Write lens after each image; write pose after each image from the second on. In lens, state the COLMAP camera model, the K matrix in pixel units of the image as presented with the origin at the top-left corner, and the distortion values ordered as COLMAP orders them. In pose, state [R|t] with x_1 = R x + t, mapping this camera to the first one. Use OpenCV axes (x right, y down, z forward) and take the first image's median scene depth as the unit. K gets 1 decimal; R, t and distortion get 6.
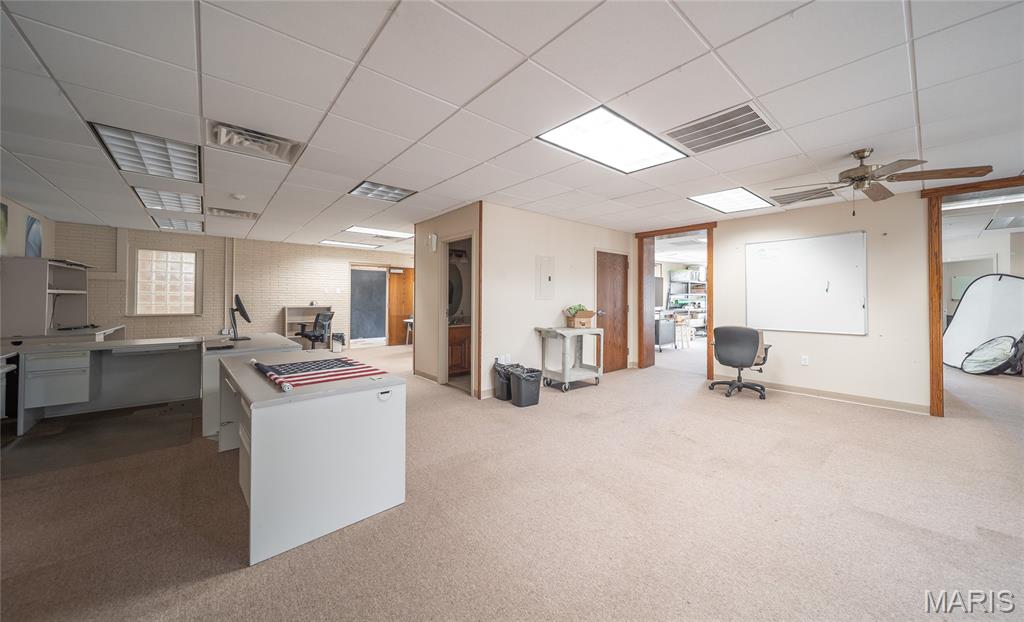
lens RADIAL K [[358.5, 0, 513.0], [0, 358.5, 295.7], [0, 0, 1]] dist [0.000593, 0.000016]
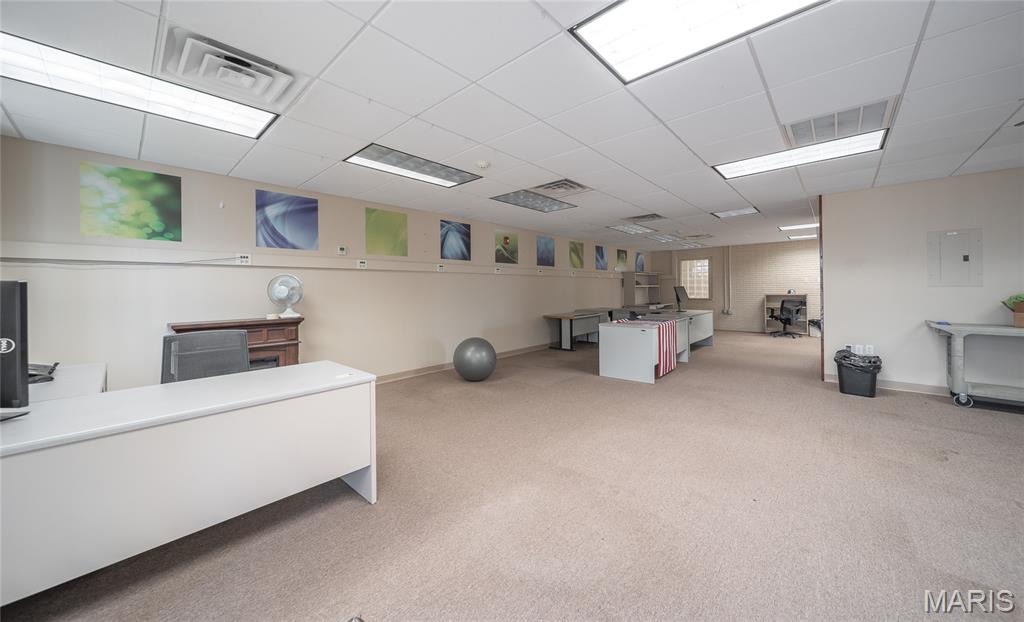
lens RADIAL K [[358.5, 0, 513.0], [0, 358.5, 295.7], [0, 0, 1]] dist [0.000593, 0.000016]
pose [[0.122180, 0.010472, -0.992453, 0.547318], [0.021434, 0.999683, 0.013187, 0.000455], [0.992276, -0.022884, 0.121917, -0.027694]]
